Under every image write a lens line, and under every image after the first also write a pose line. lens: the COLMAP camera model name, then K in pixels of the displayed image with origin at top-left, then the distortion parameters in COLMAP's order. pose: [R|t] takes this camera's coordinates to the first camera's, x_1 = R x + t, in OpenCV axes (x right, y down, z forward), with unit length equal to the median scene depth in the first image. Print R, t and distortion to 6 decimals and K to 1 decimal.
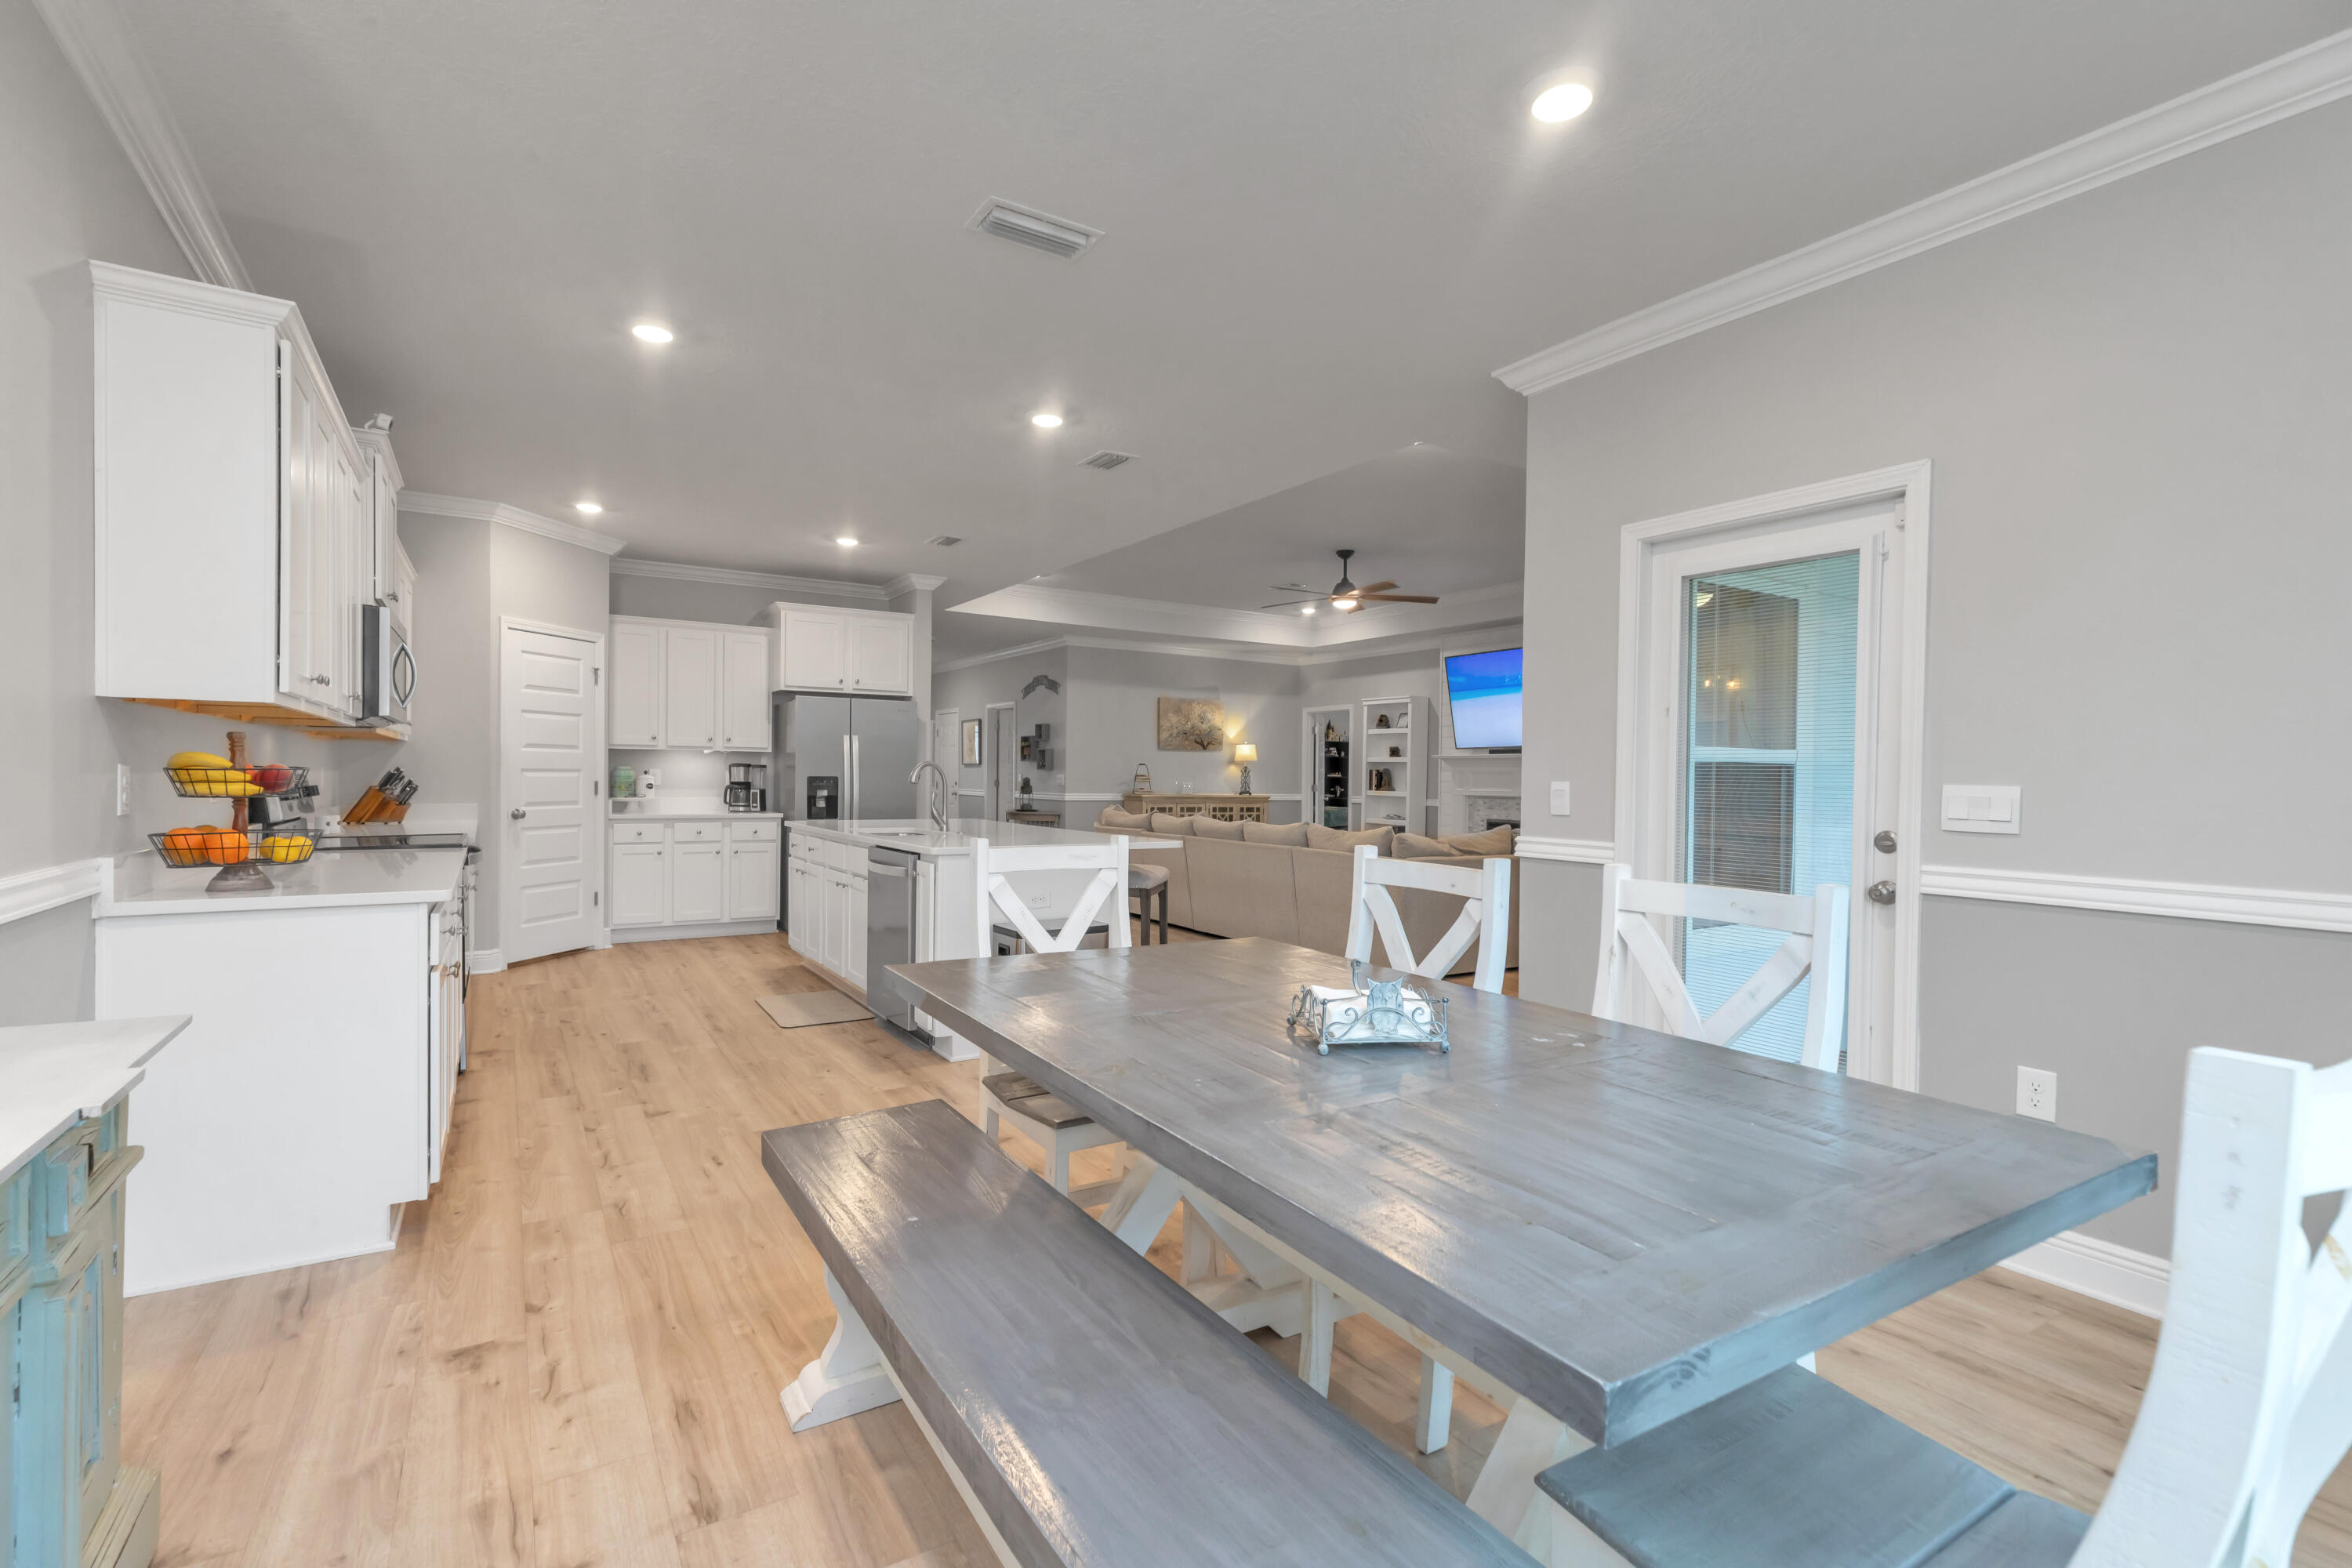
lens RADIAL K [[1053.9, 0, 1169.1], [0, 1053.9, 786.5], [0, 0, 1]] dist [0.005890, -0.000832]
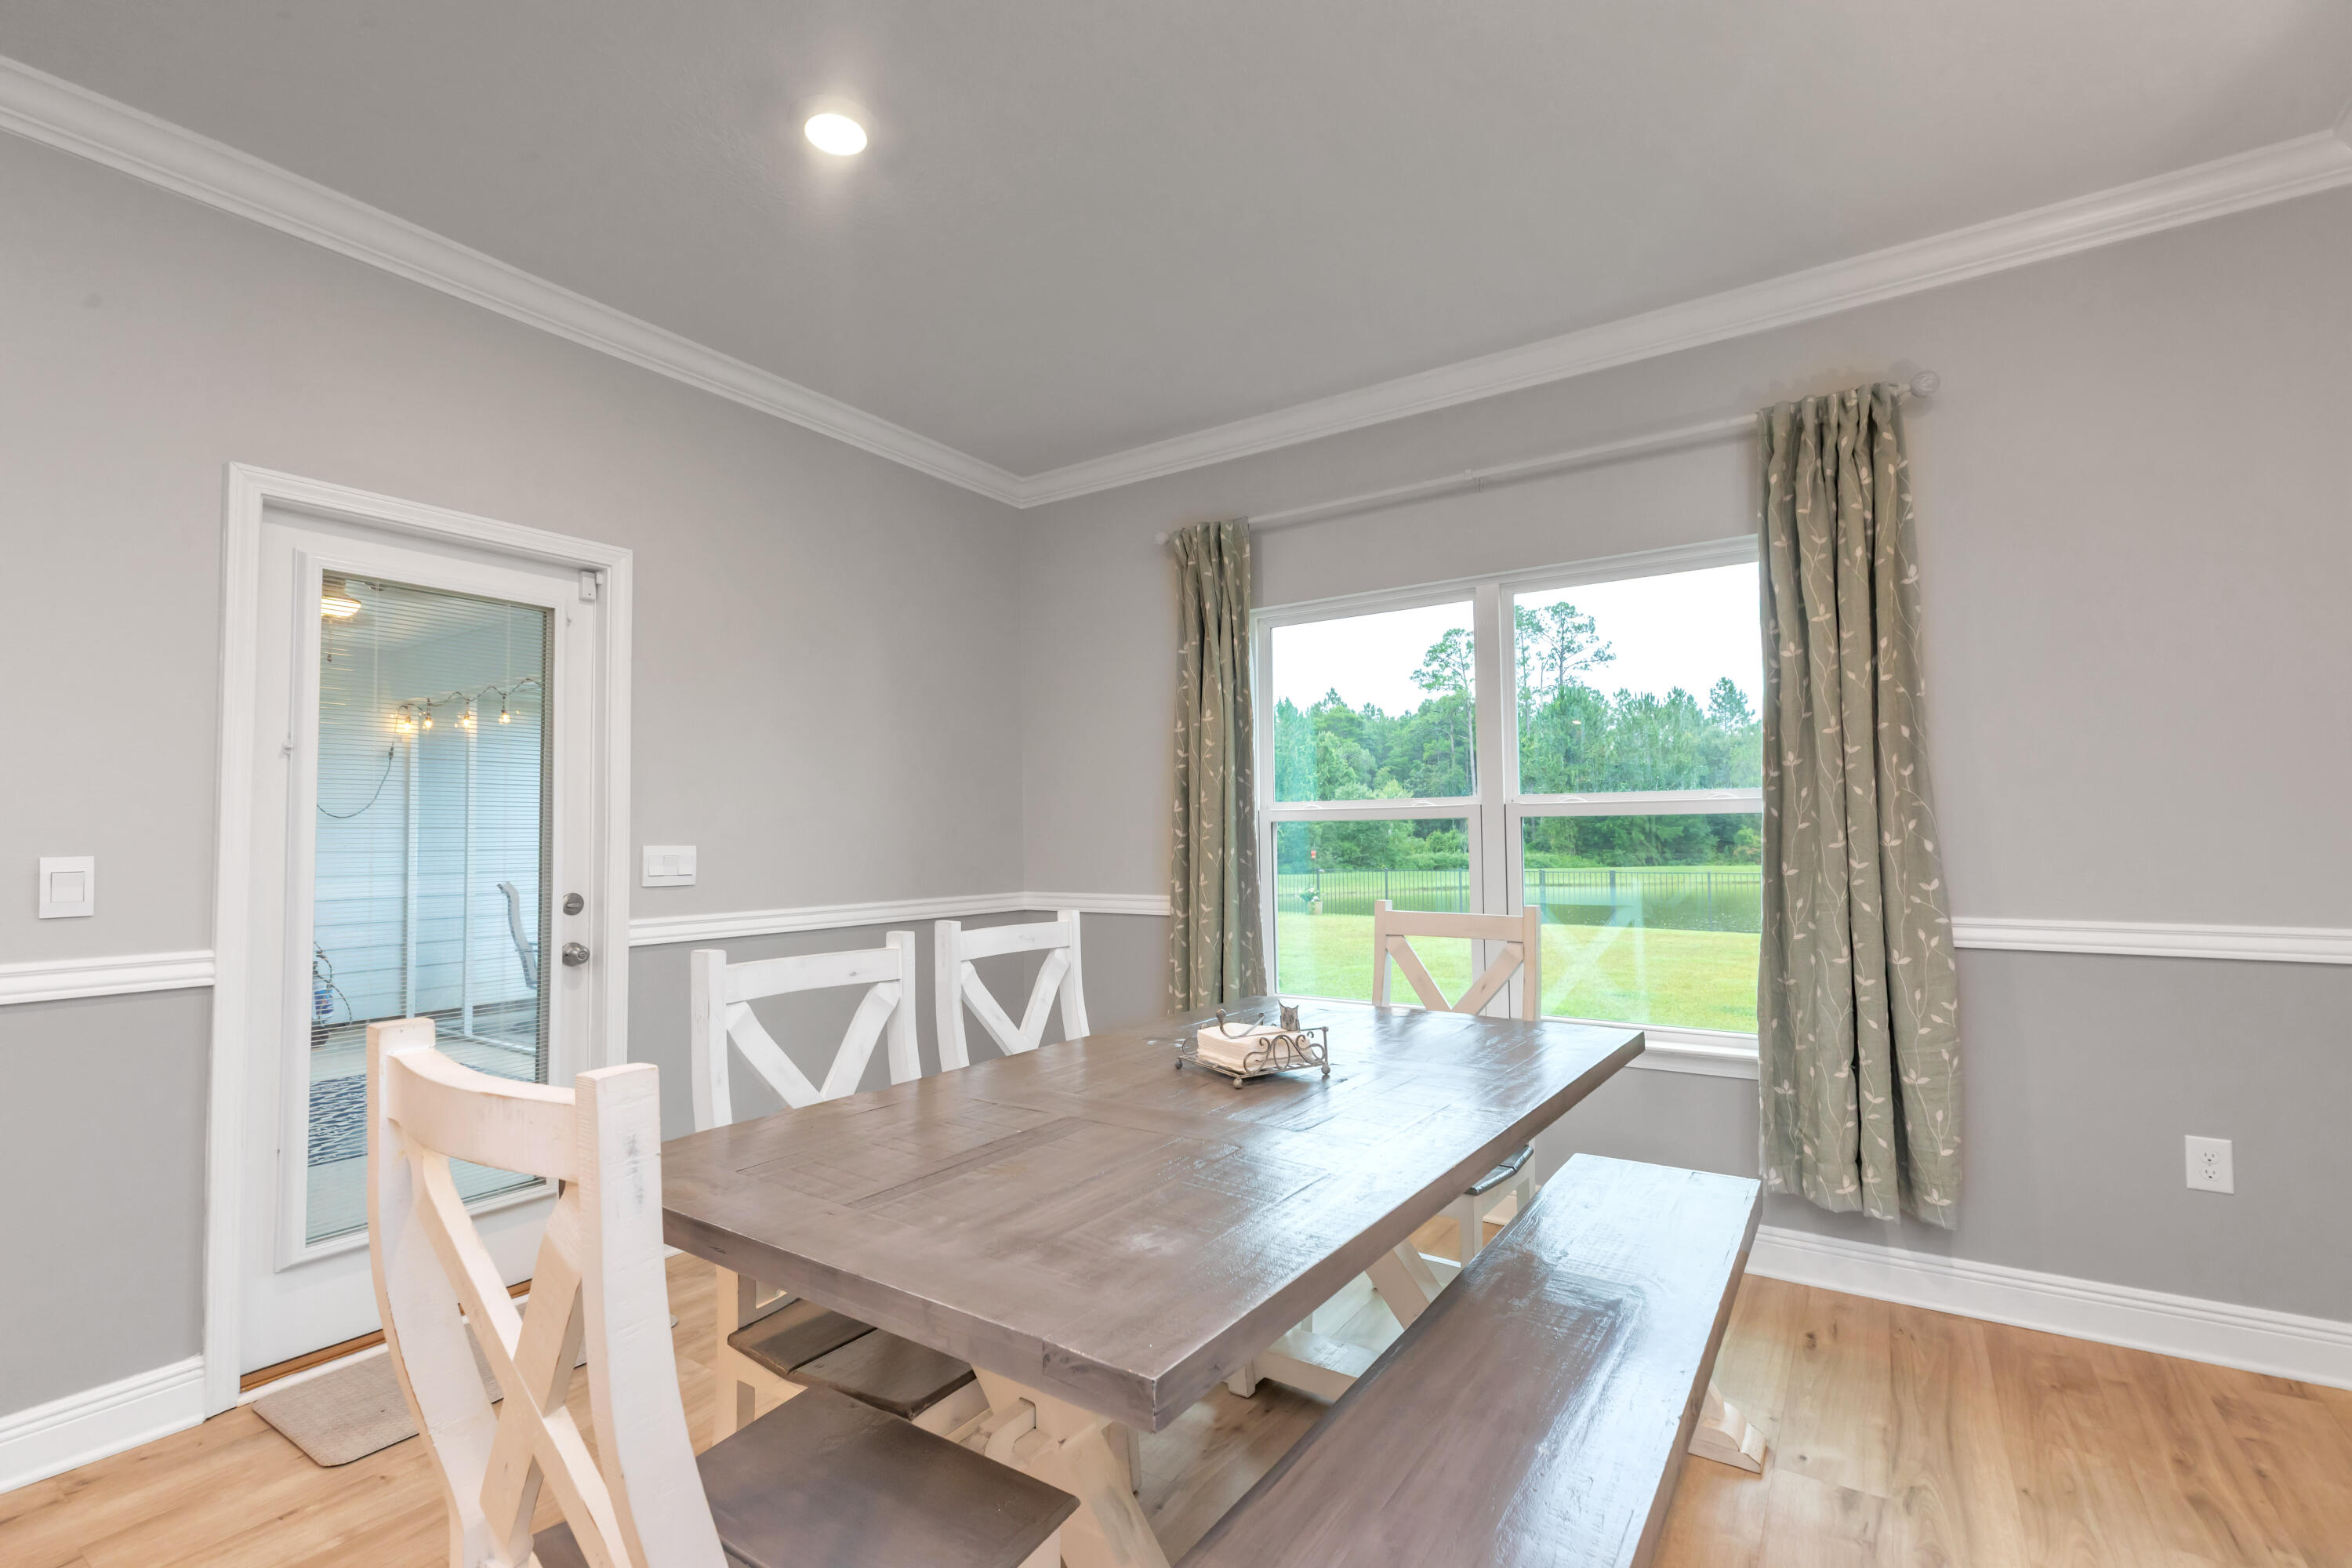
lens RADIAL K [[1053.9, 0, 1162.5], [0, 1053.9, 795.9], [0, 0, 1]] dist [0.005890, -0.000832]
pose [[-0.399096, 0.029382, 0.916438, -0.169898], [0.016770, 0.999553, -0.024743, -0.005934], [-0.916756, 0.005494, -0.399410, 0.315386]]
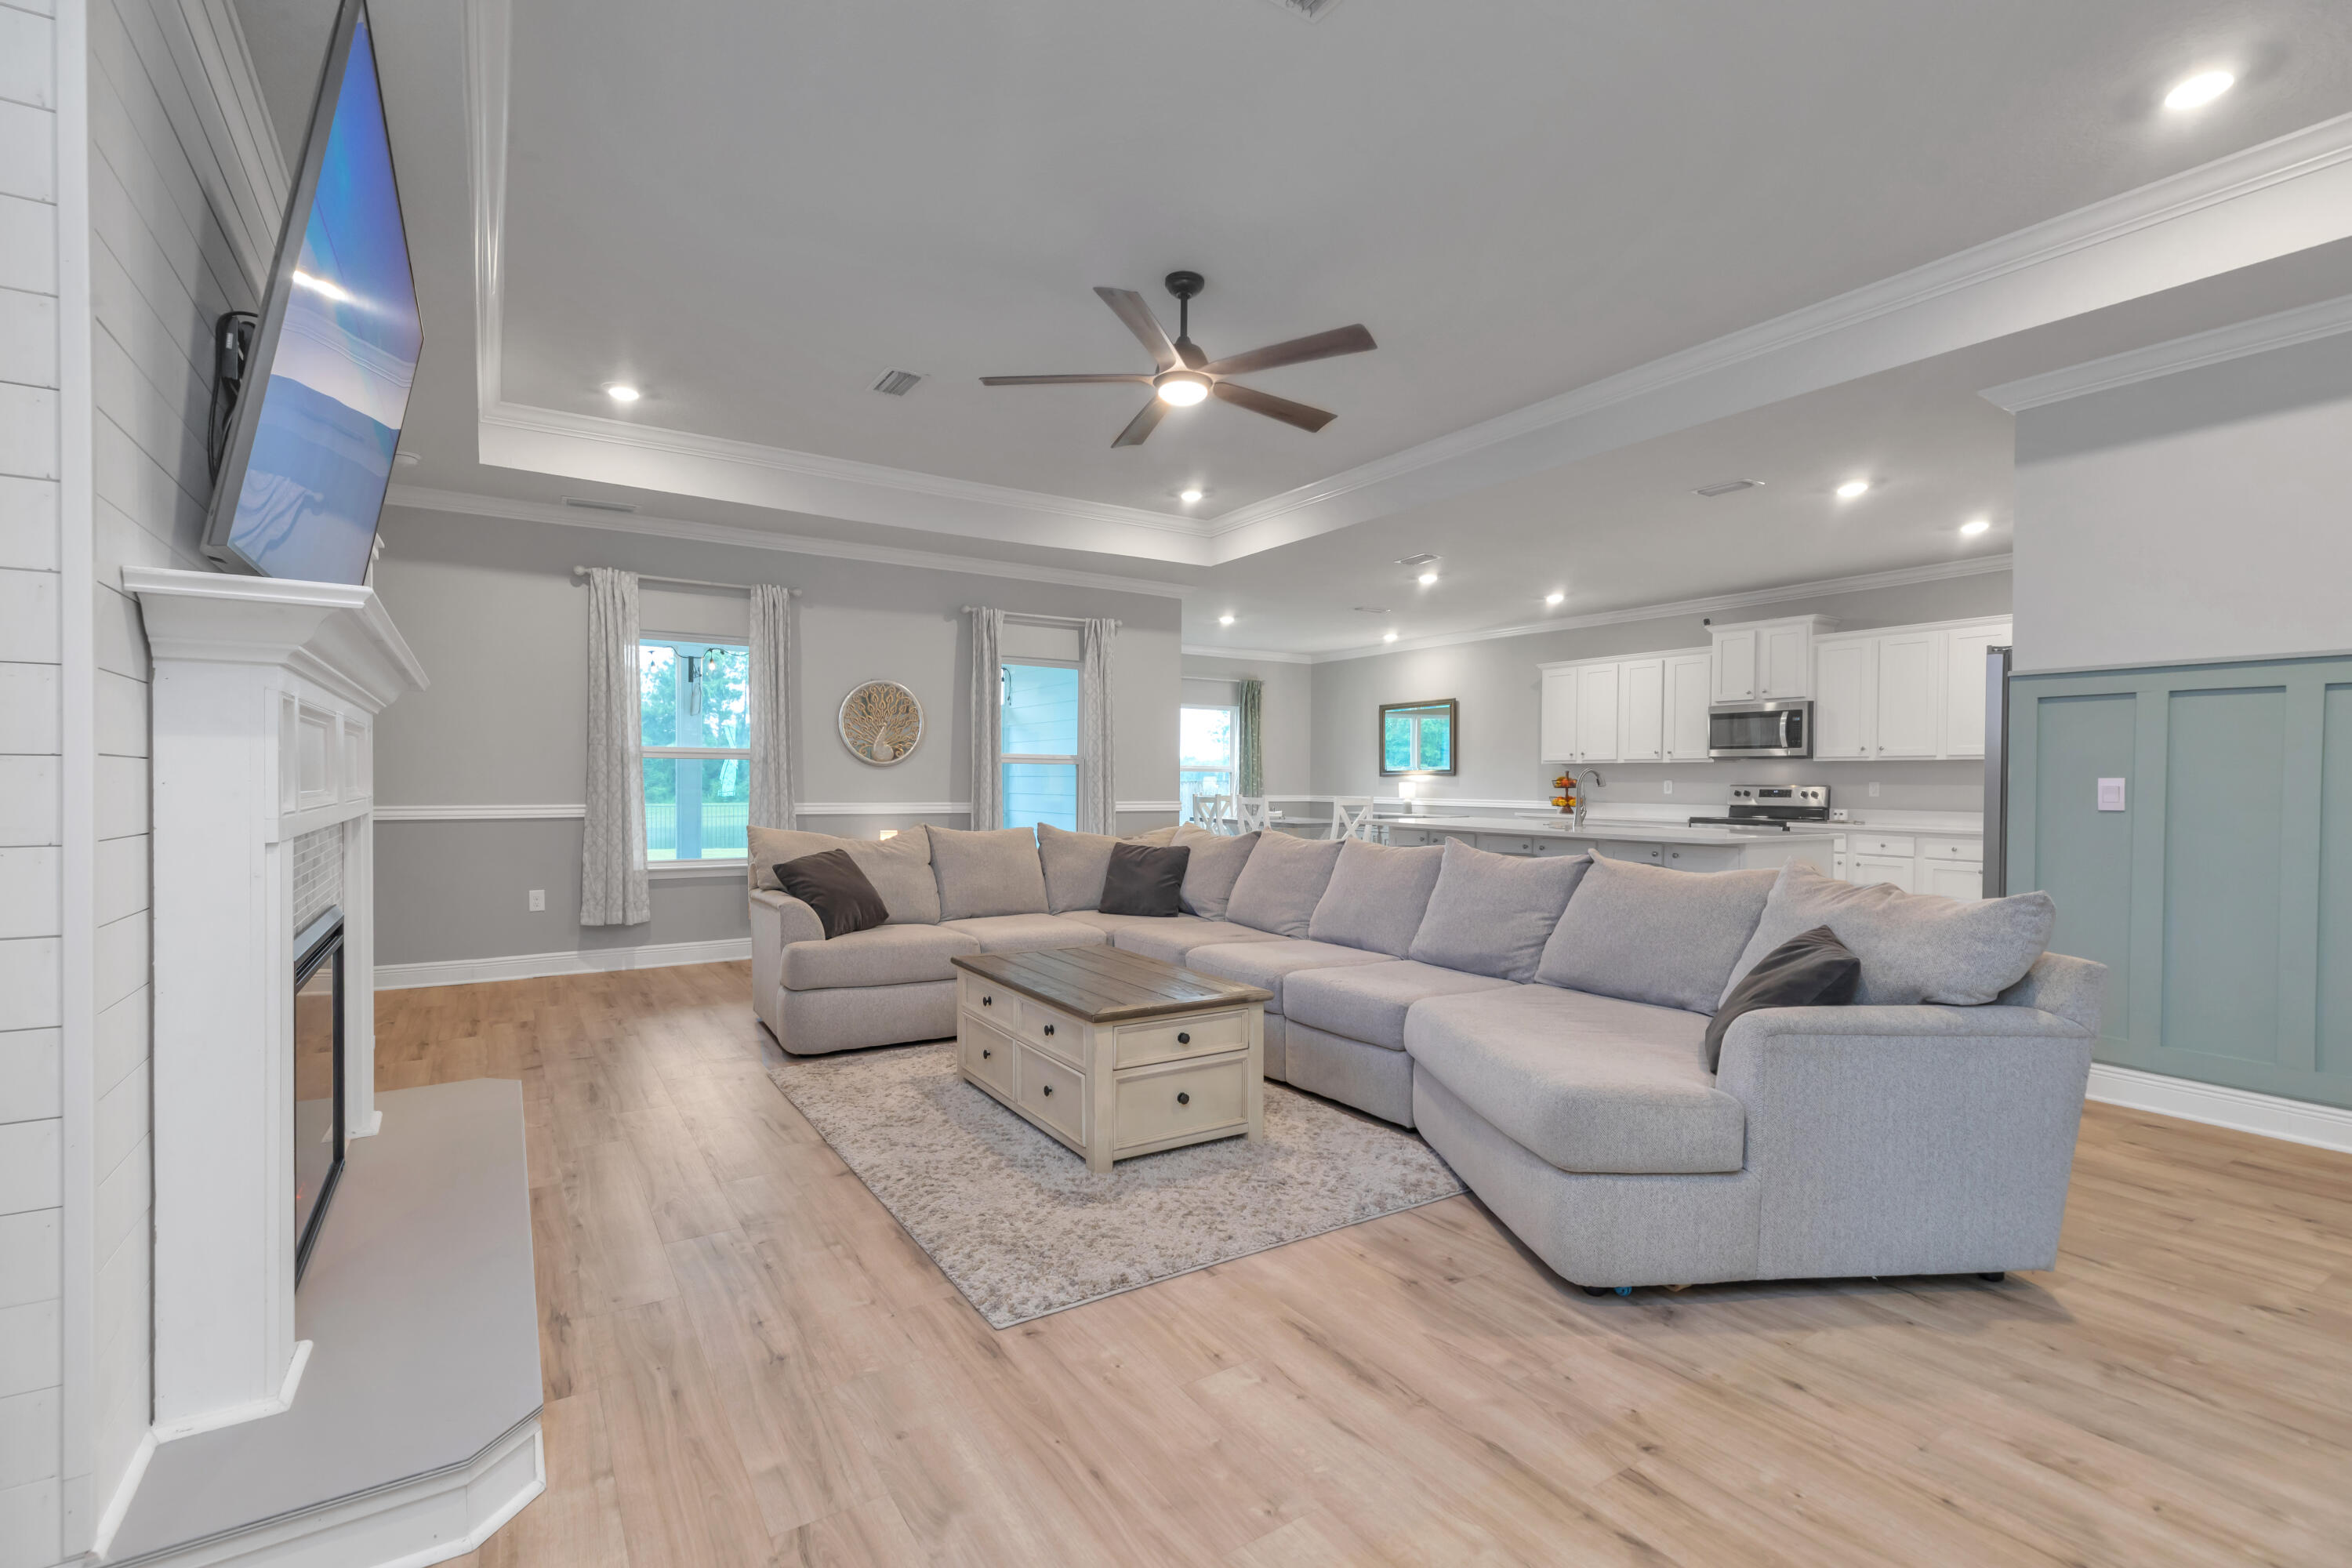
lens RADIAL K [[1053.9, 0, 1159.8], [0, 1053.9, 793.5], [0, 0, 1]] dist [0.005890, -0.000832]
pose [[-0.999783, -0.020800, 0.001303, 0.175687], [-0.020764, 0.999514, 0.023232, -0.008761], [-0.001785, 0.023200, -0.999729, 1.498308]]
